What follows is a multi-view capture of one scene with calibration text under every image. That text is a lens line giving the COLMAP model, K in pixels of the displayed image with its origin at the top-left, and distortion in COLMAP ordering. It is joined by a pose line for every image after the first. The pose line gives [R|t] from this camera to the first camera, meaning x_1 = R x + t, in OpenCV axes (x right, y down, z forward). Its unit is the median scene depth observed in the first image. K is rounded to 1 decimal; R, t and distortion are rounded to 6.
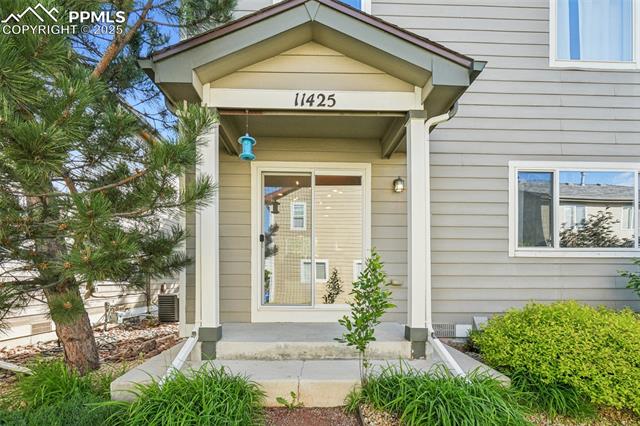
lens RADIAL K [[283.4, 0, 322.7], [0, 283.4, 285.1], [0, 0, 1]] dist [-0.002135, -0.000329]
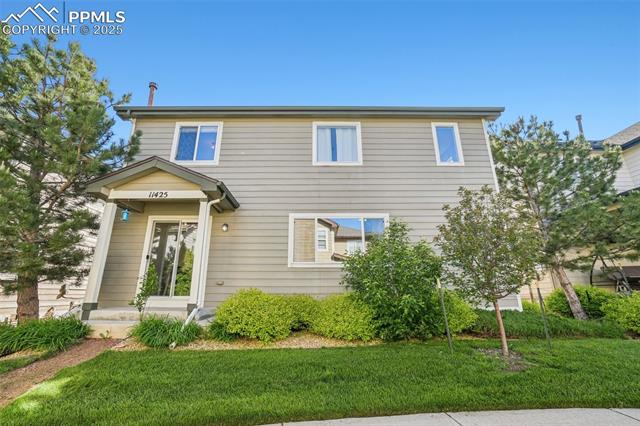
lens RADIAL K [[279.6, 0, 319.8], [0, 279.6, 217.6], [0, 0, 1]] dist [-0.012251, -0.000119]
pose [[0.999081, -0.012494, -0.040995, 1.288342], [0.000038, 0.956822, -0.290675, 0.141792], [0.042857, 0.290406, 0.955943, -0.944029]]
